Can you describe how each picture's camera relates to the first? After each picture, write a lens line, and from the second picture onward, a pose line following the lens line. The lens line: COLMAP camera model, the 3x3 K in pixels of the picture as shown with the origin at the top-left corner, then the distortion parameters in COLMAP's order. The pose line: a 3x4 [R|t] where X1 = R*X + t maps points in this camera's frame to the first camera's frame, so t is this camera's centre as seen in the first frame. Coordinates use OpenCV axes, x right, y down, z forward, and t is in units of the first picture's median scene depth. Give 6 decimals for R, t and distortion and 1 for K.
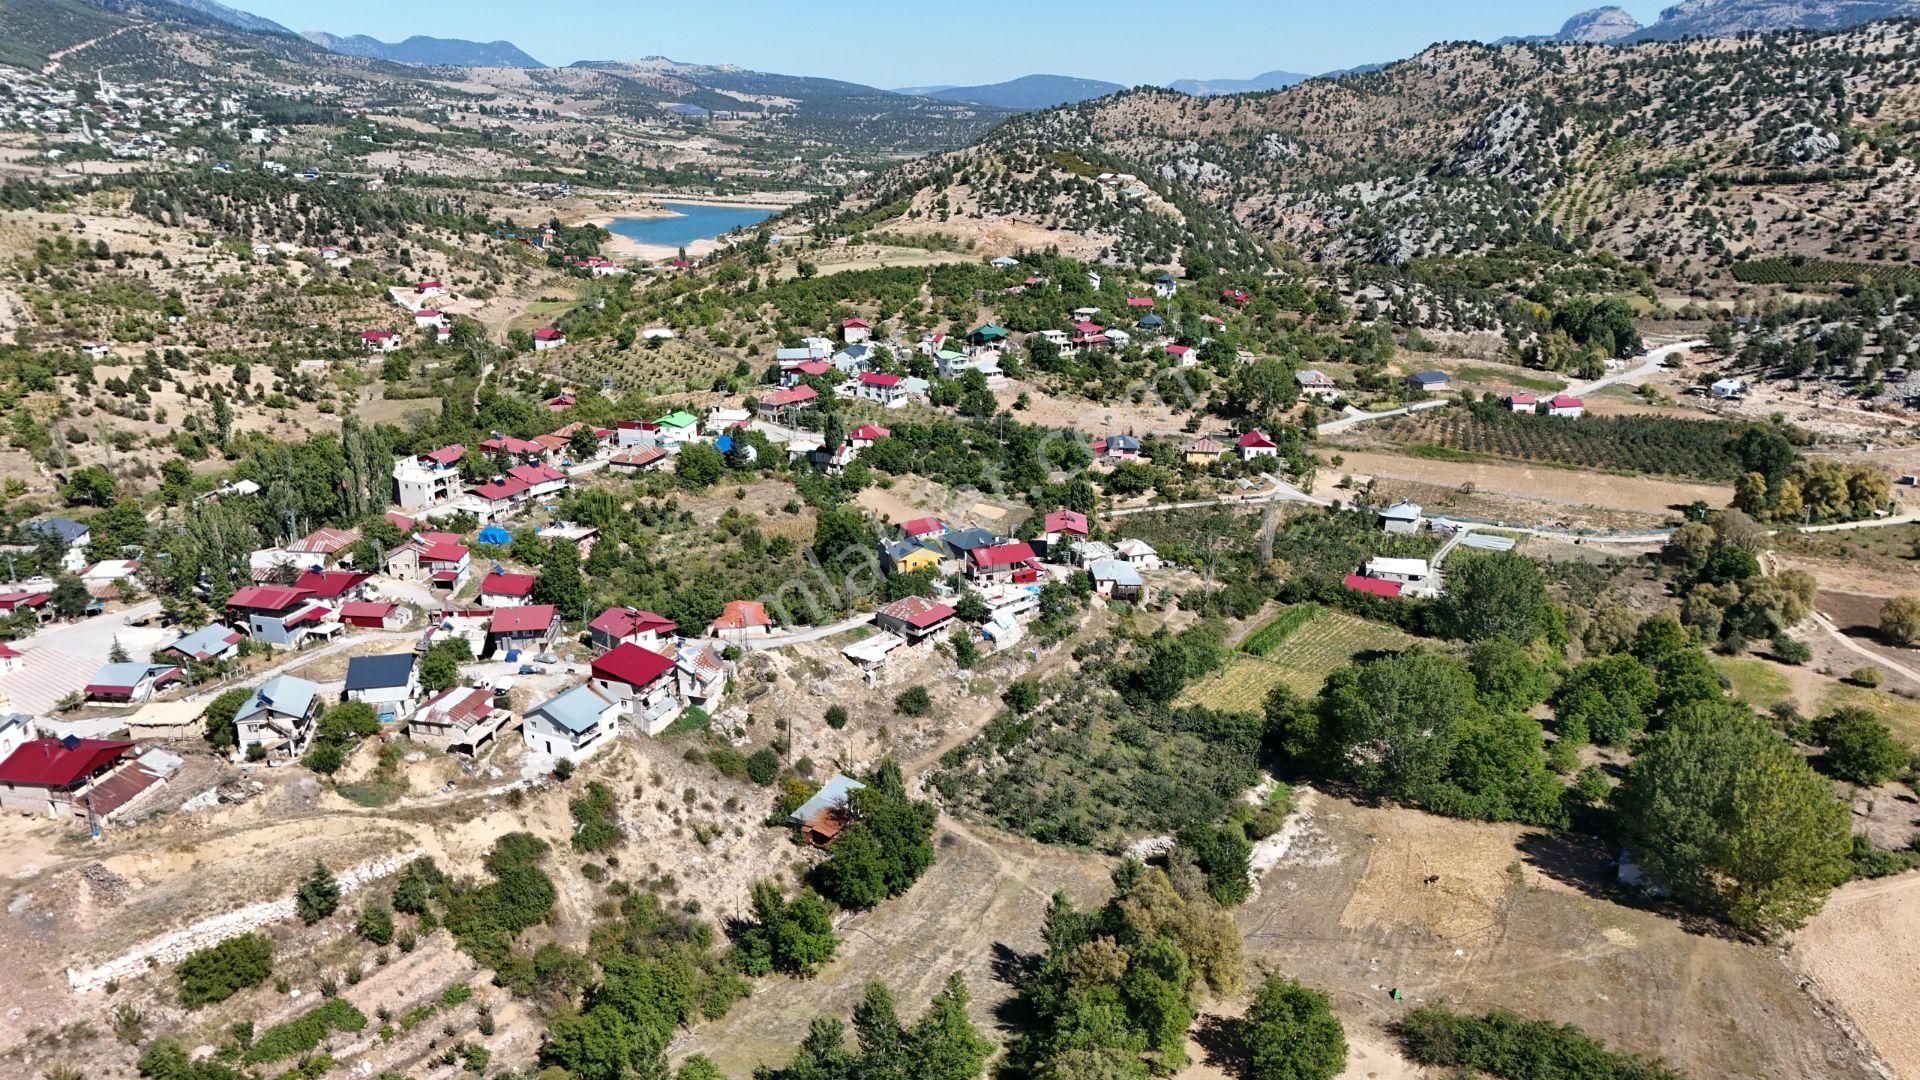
lens RADIAL K [[1414.3, 0, 960.0], [0, 1414.3, 540.0], [0, 0, 1]] dist [0.075852, -0.073554]
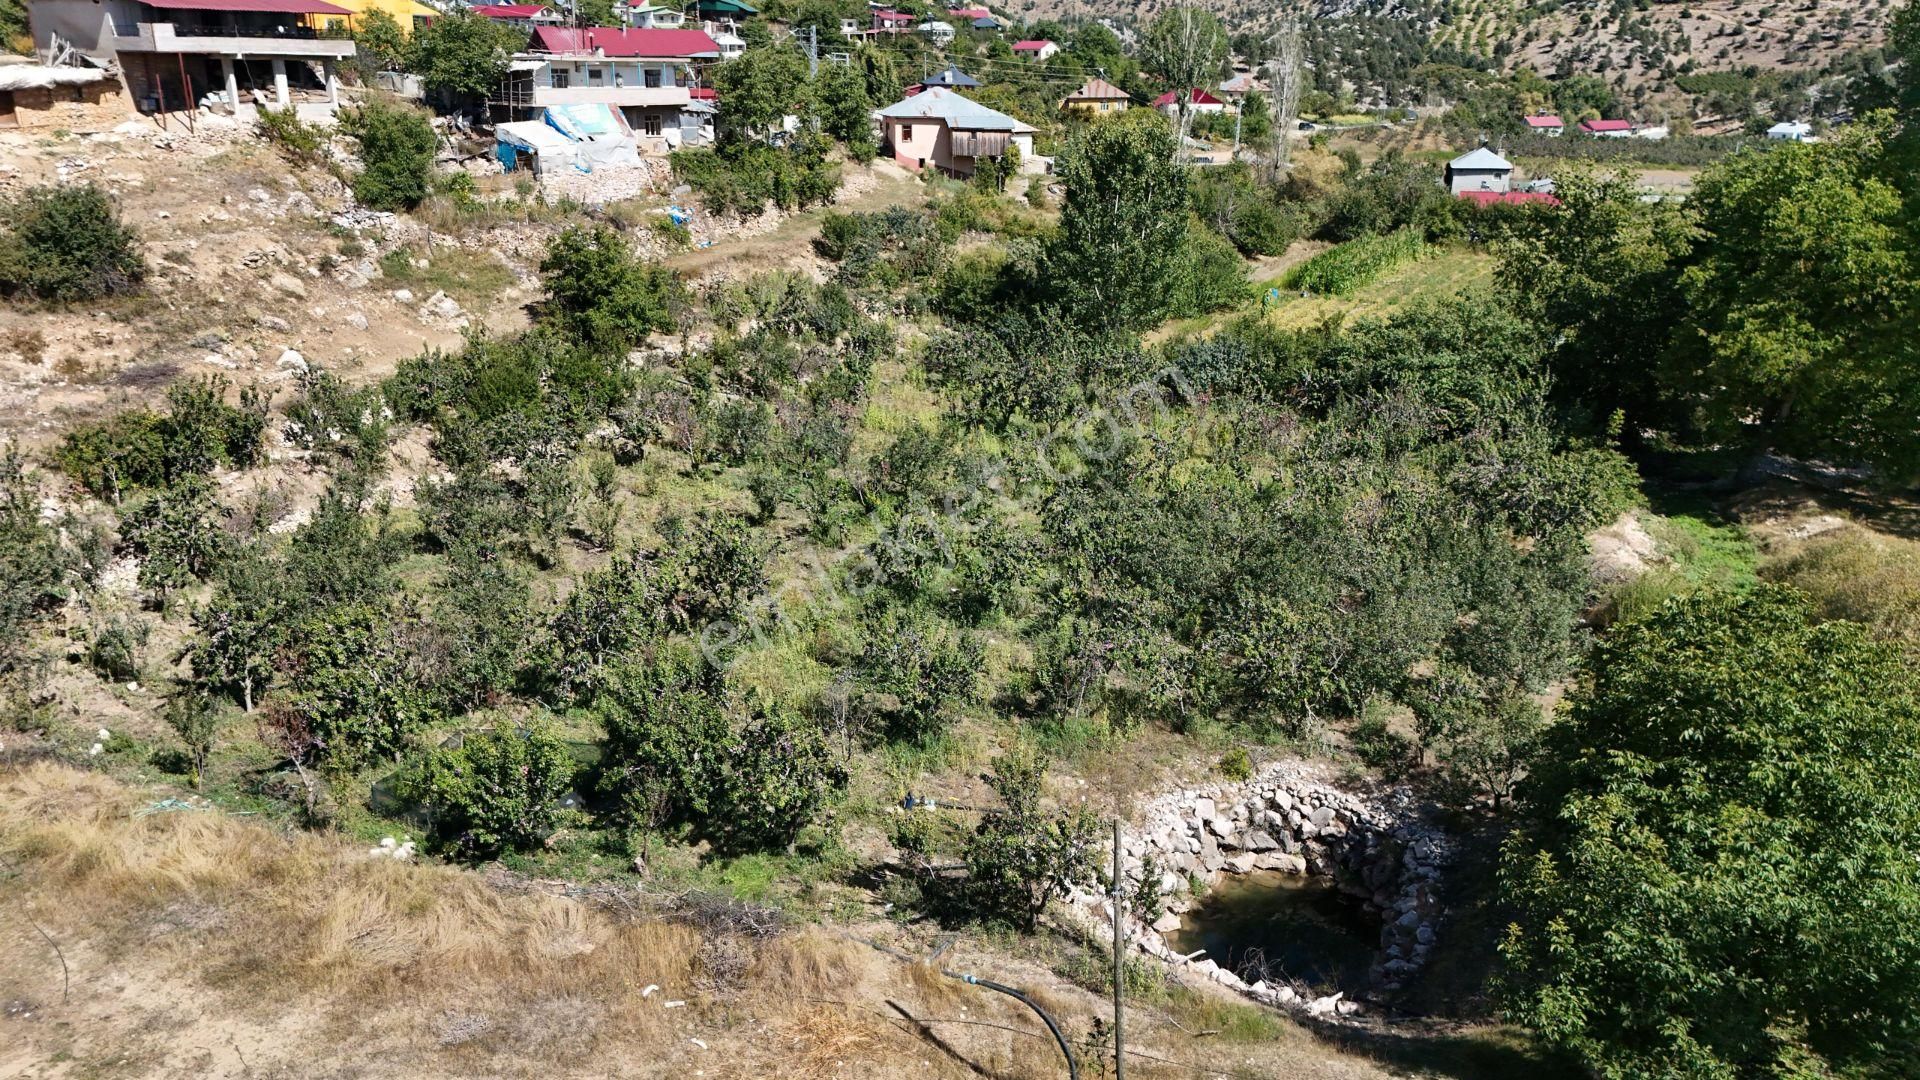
lens RADIAL K [[1414.3, 0, 960.0], [0, 1414.3, 540.0], [0, 0, 1]] dist [0.075852, -0.073554]
pose [[0.992475, -0.037503, 0.116566, 0.043825], [0.036416, 0.999271, 0.011444, 0.087757], [-0.116911, -0.007113, 0.993117, 0.411362]]
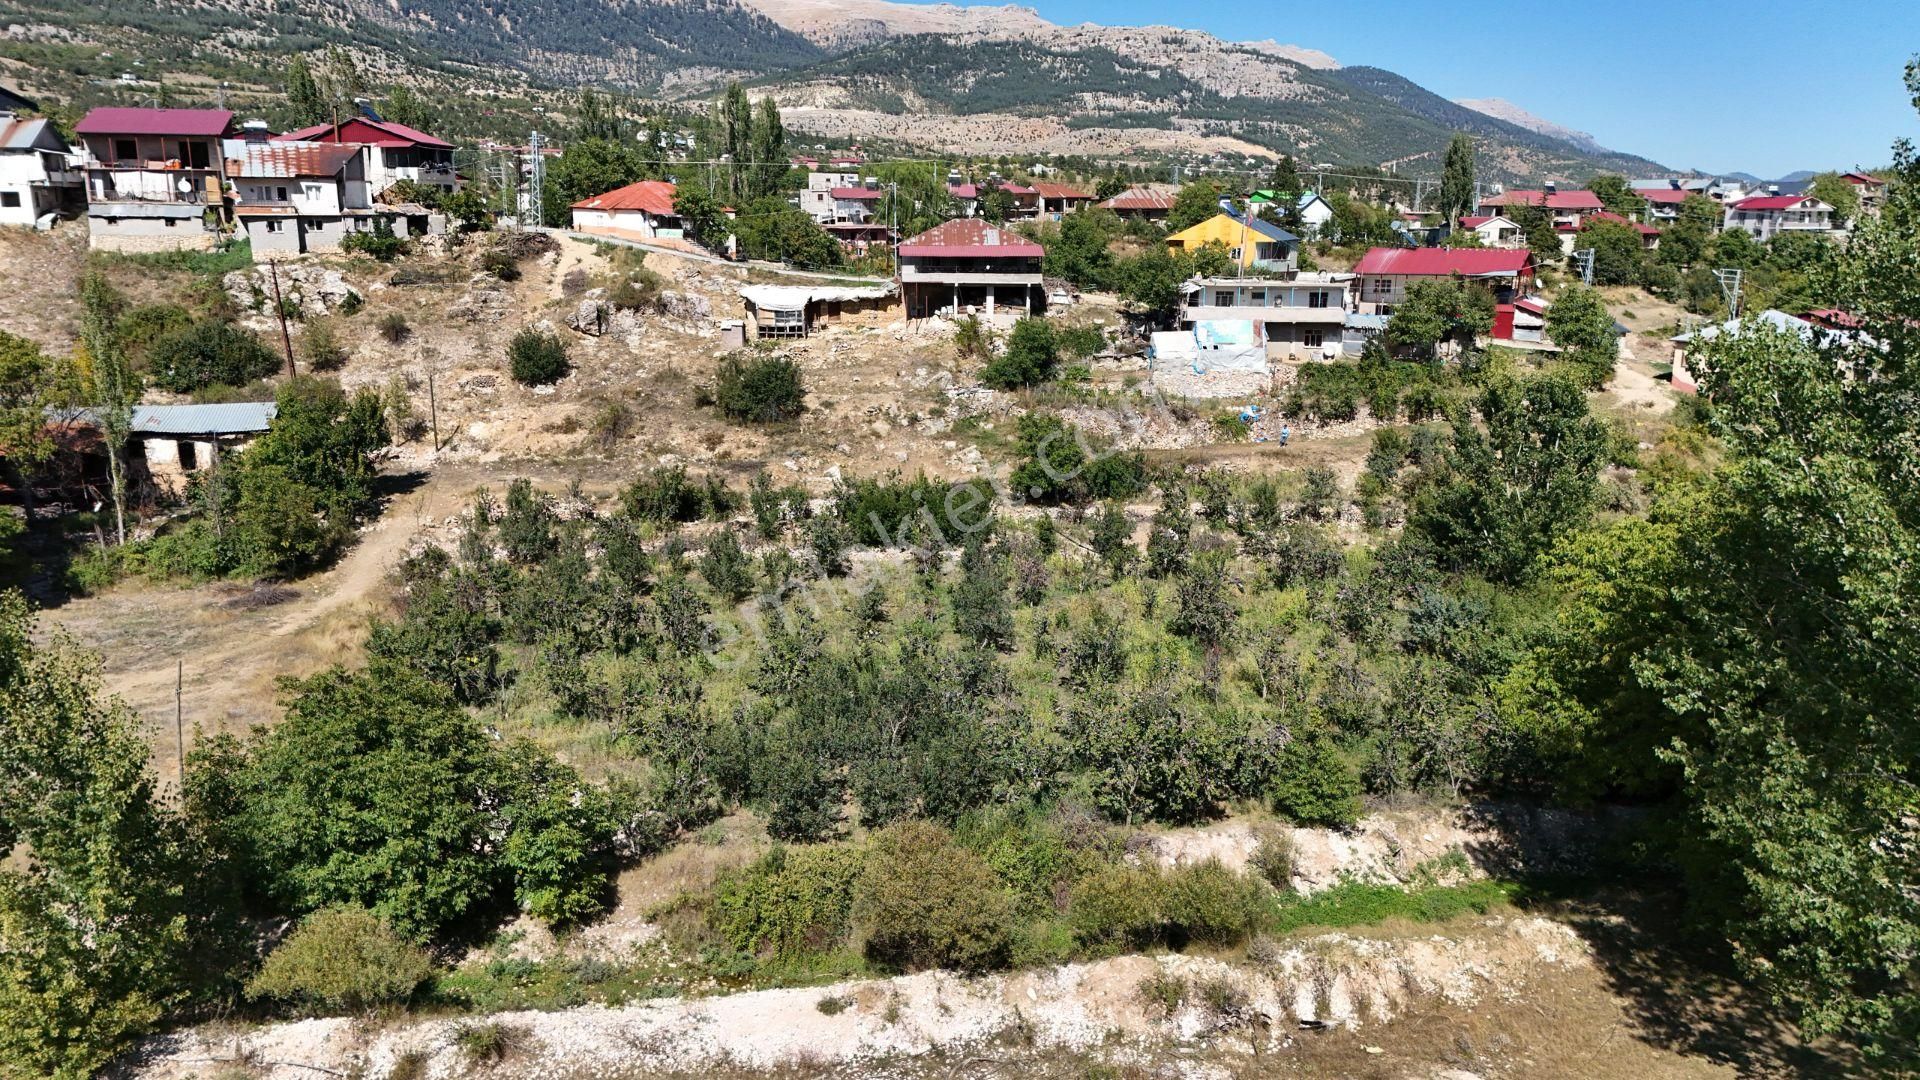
lens RADIAL K [[1414.3, 0, 960.0], [0, 1414.3, 540.0], [0, 0, 1]] dist [0.075852, -0.073554]
pose [[0.645783, 0.167078, -0.745016, 0.166111], [-0.239516, 0.970840, 0.010108, 0.074038], [0.724980, 0.171915, 0.666970, 0.424109]]
